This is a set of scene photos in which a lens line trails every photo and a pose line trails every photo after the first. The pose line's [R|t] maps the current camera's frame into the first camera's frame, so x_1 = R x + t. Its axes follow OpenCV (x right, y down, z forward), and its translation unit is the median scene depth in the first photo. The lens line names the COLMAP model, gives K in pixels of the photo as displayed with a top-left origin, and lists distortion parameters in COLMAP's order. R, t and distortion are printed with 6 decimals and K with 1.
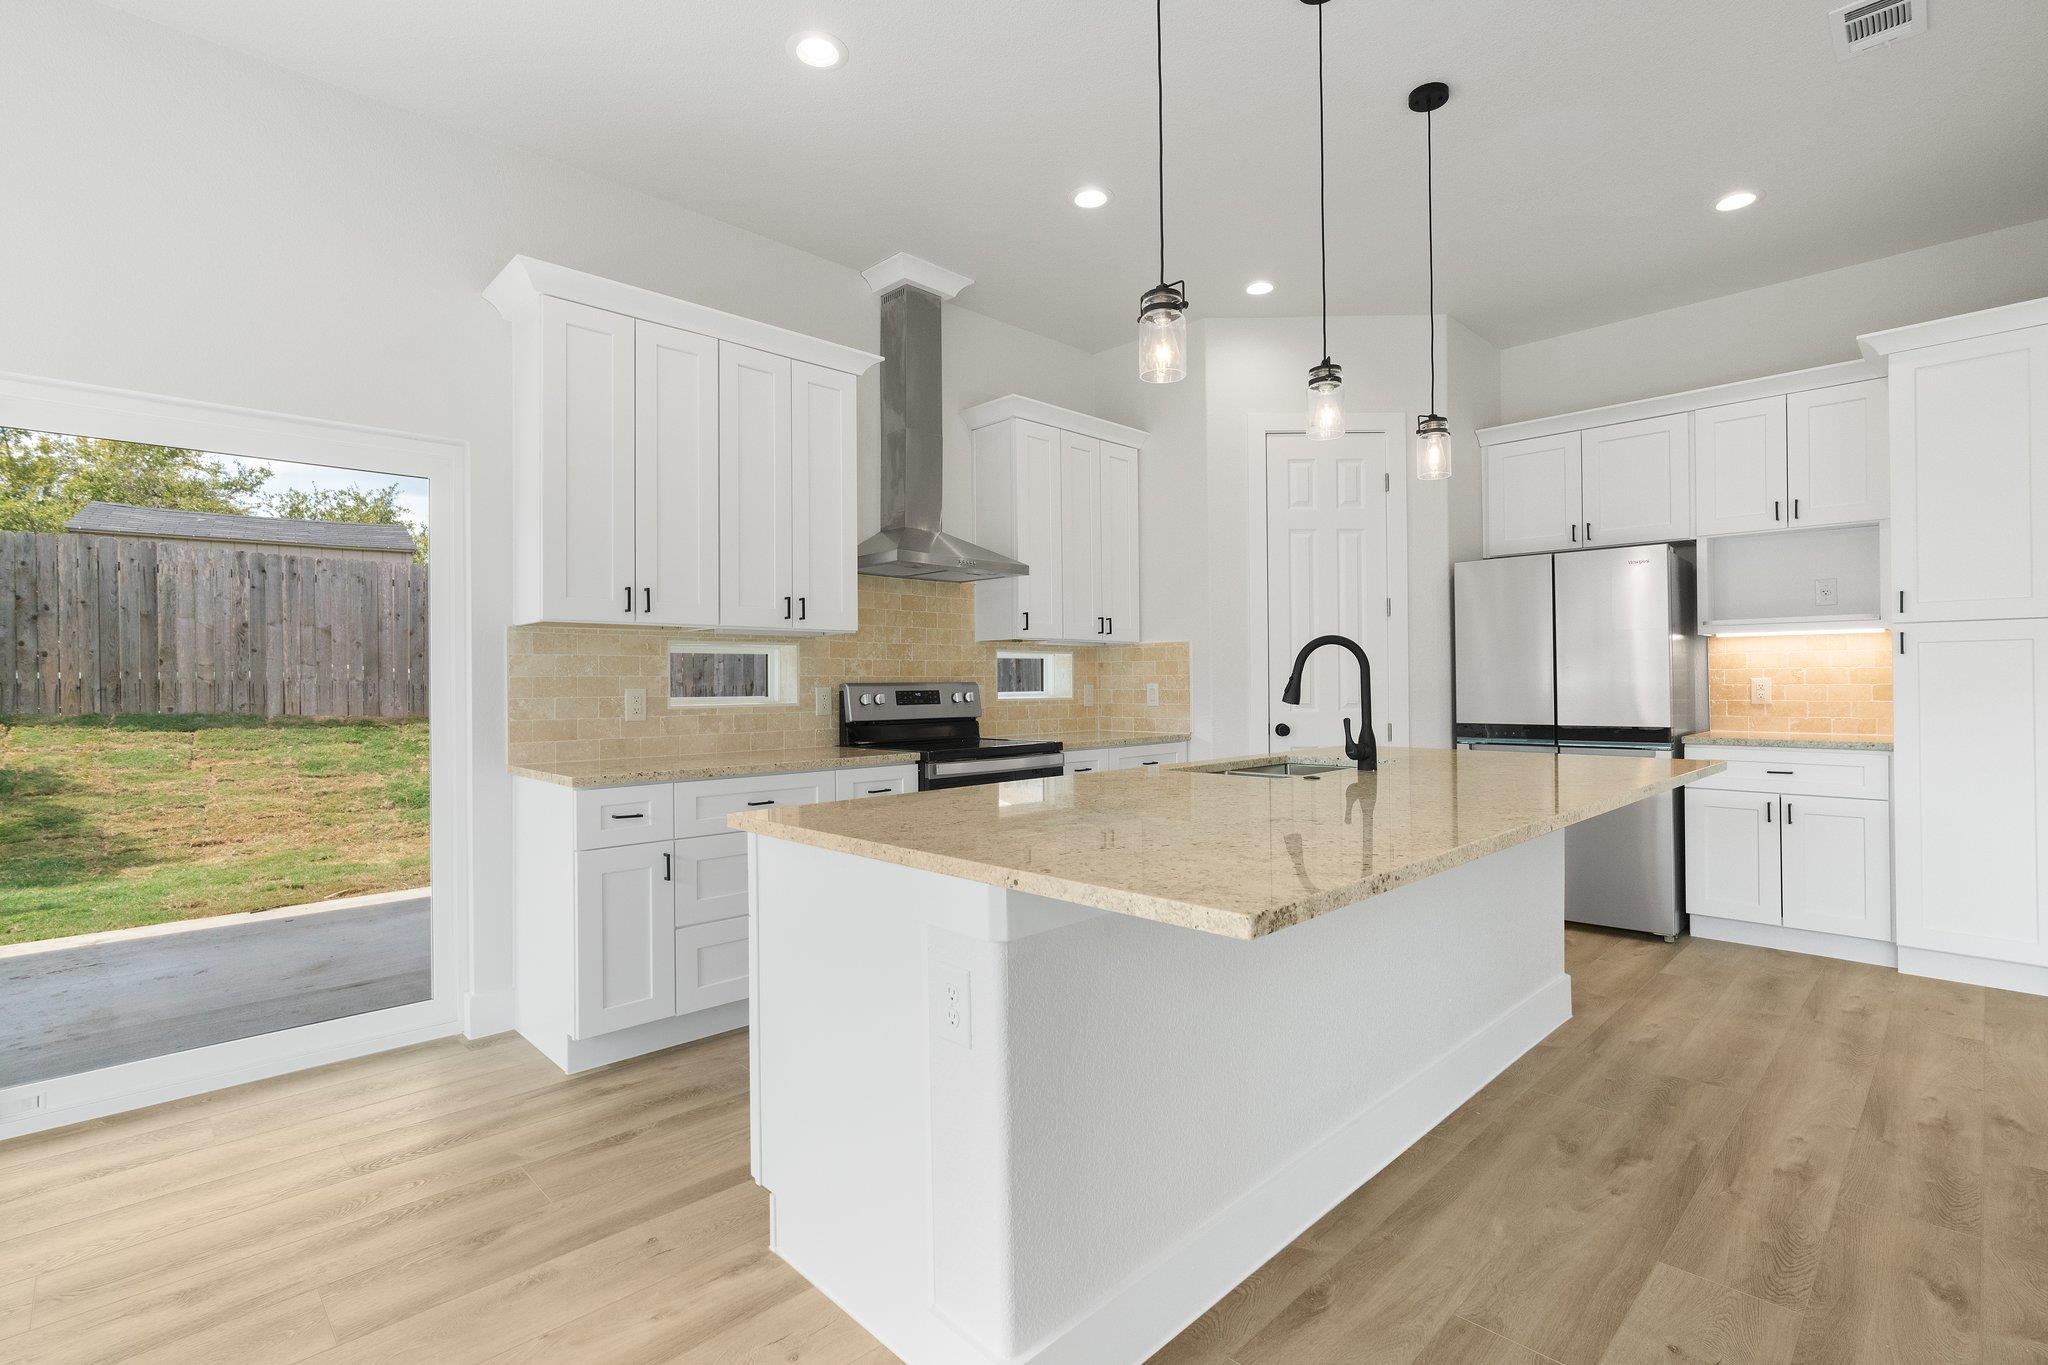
lens RADIAL K [[940.9, 0, 1024.0], [0, 940.9, 682.5], [0, 0, 1]] dist [-0.001122, 0.000375]
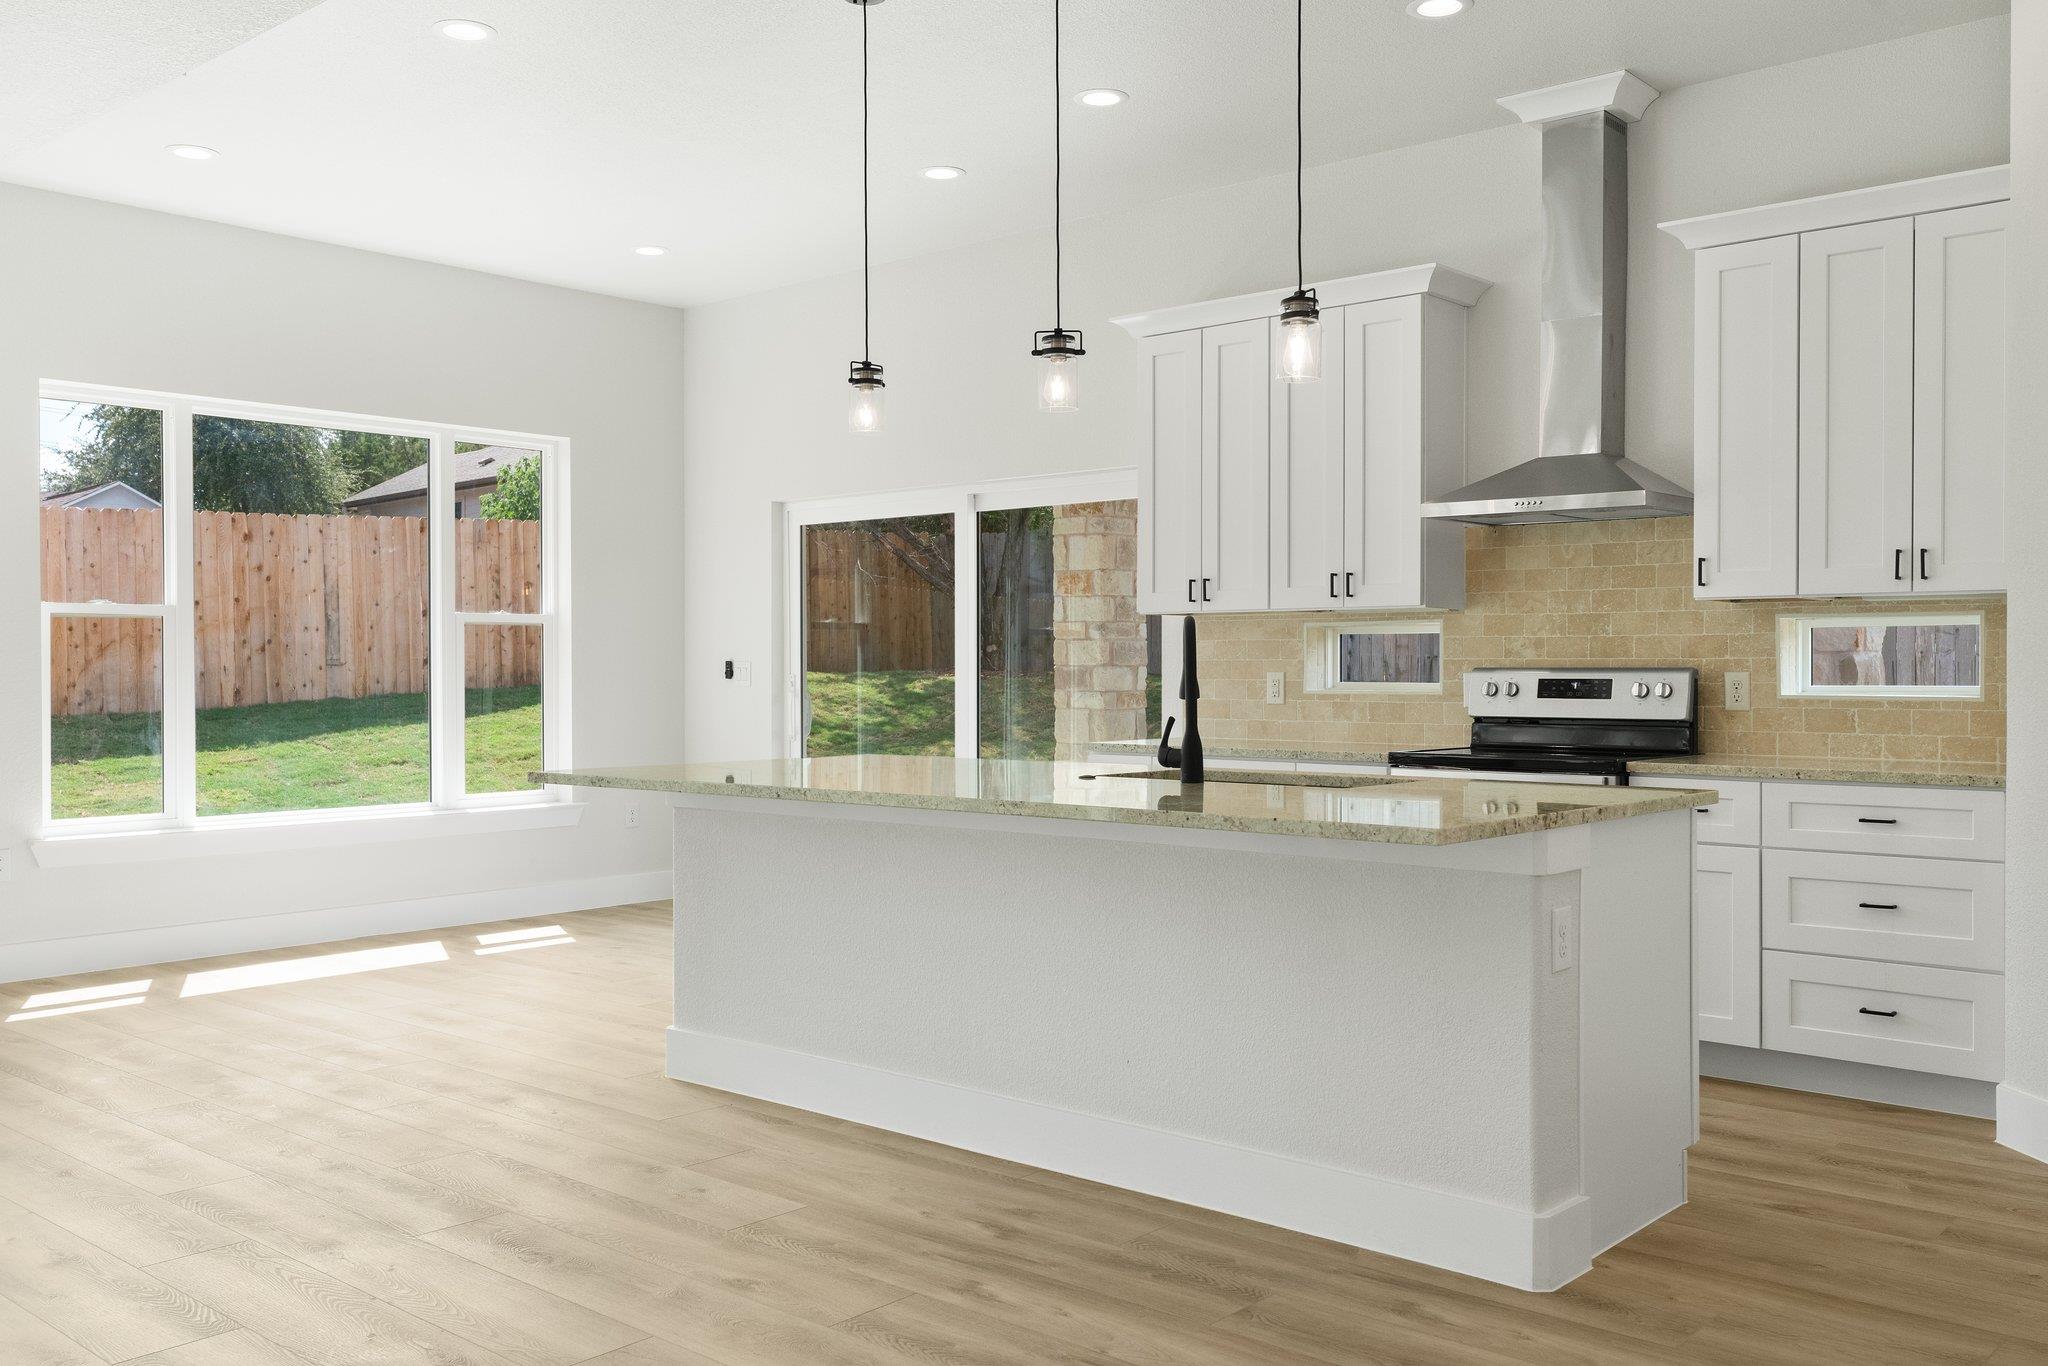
lens RADIAL K [[1757.4, 0, 1024.0], [0, 1757.4, 683.0], [0, 0, 1]] dist [0.007972, 0.012287]
pose [[0.079663, 0.017430, -0.996669, 1.259484], [0.001097, 0.999845, 0.017573, -0.013150], [0.996821, -0.002493, 0.079631, 0.502756]]
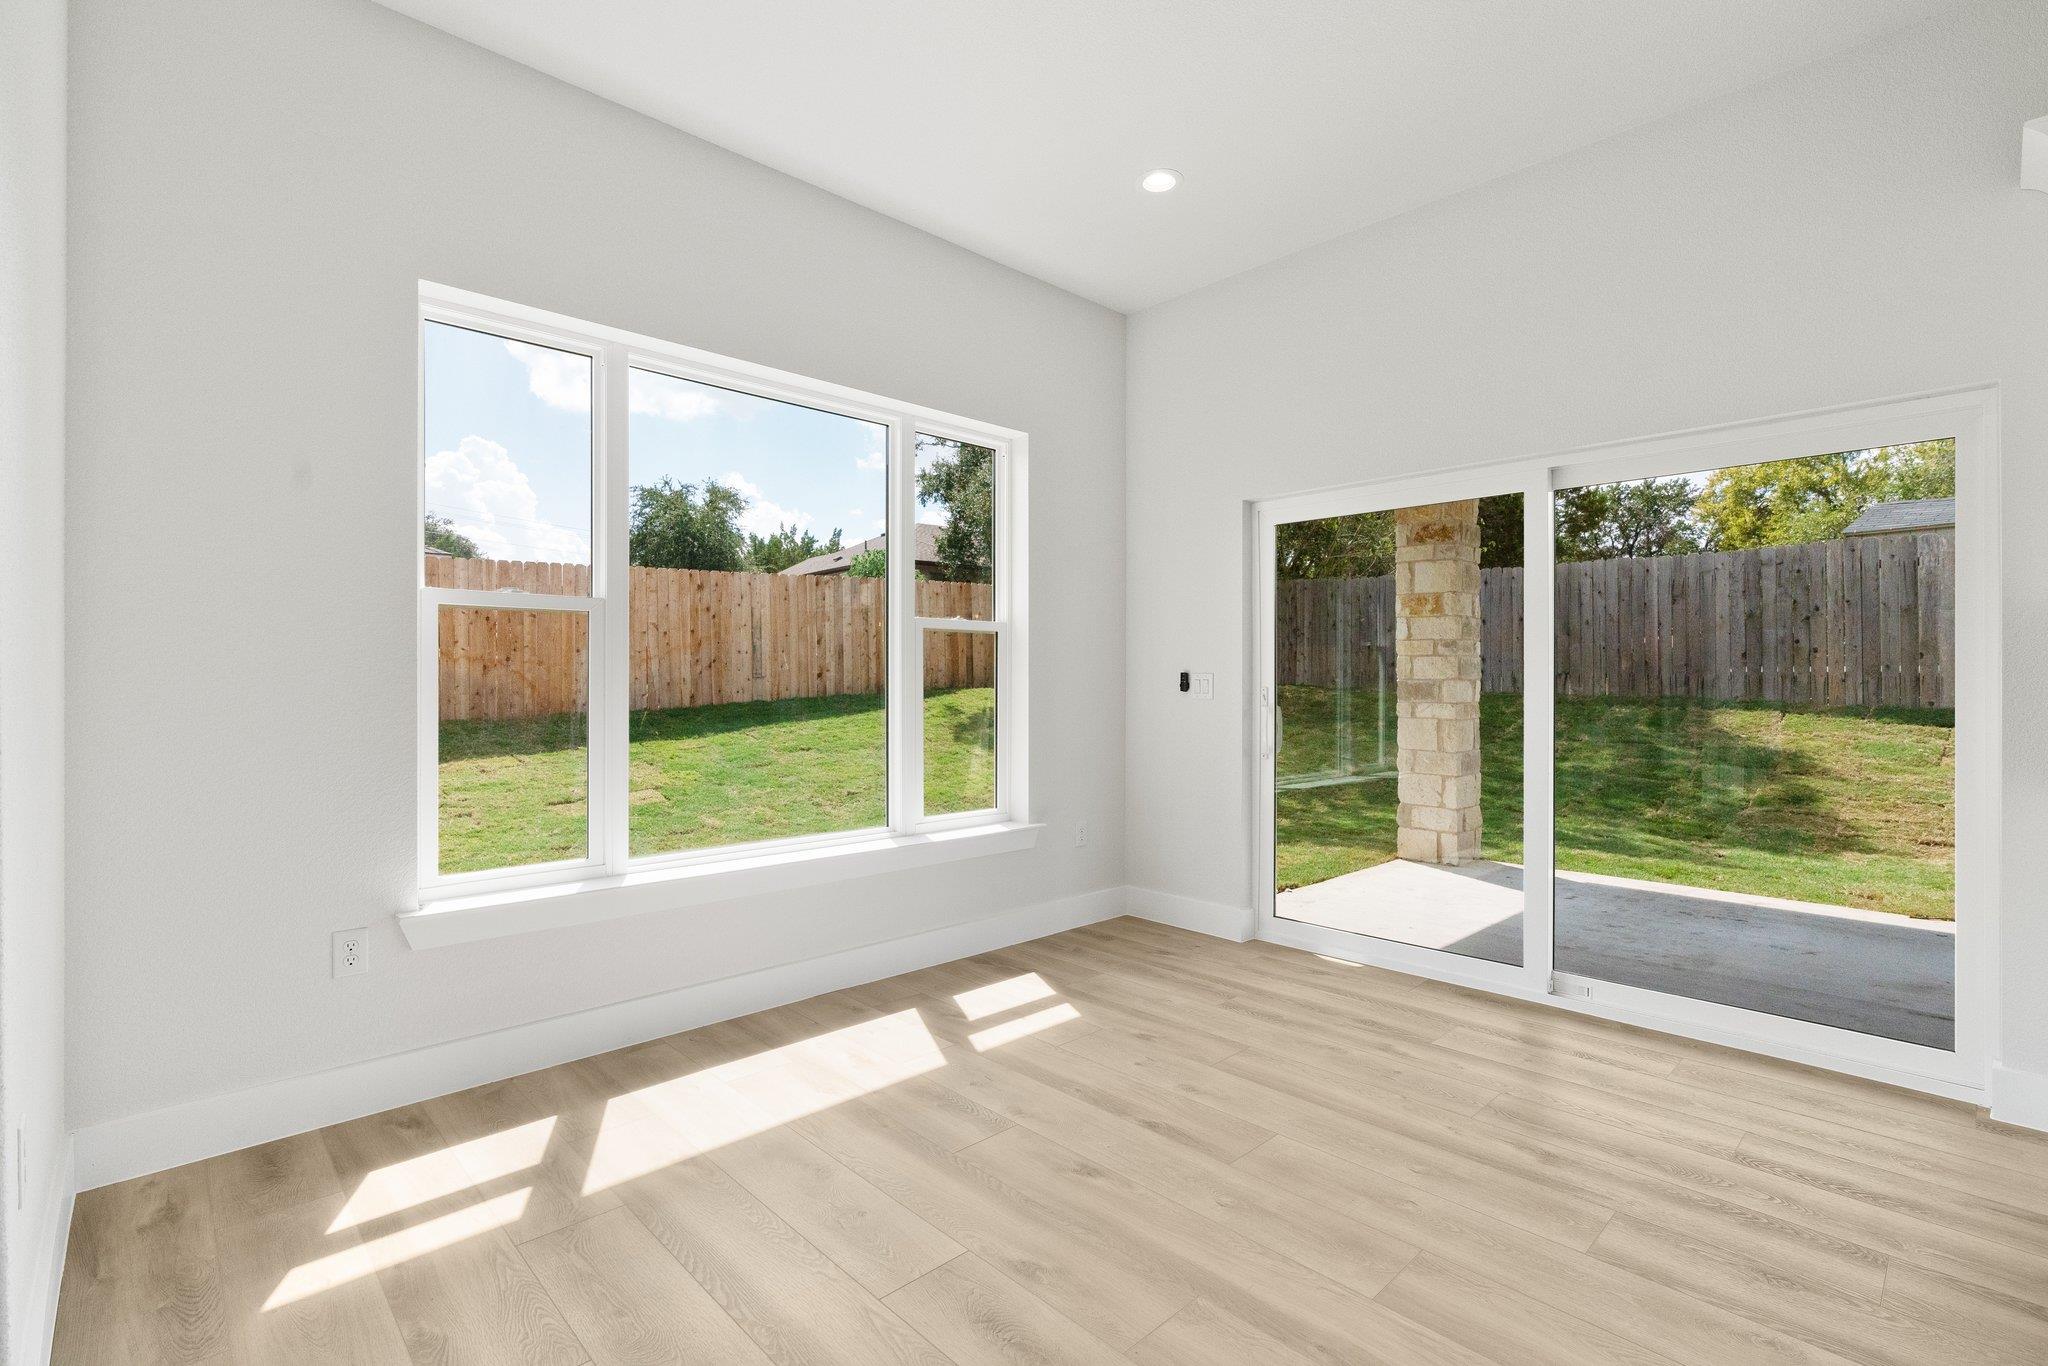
lens RADIAL K [[934.6, 0, 1024.0], [0, 934.6, 683.0], [0, 0, 1]] dist [0.002117, 0.000632]
pose [[-0.003876, 0.010212, -0.999940, 0.167689], [-0.002432, 0.999945, 0.010221, -0.000817], [0.999990, 0.002471, -0.003851, 0.130341]]
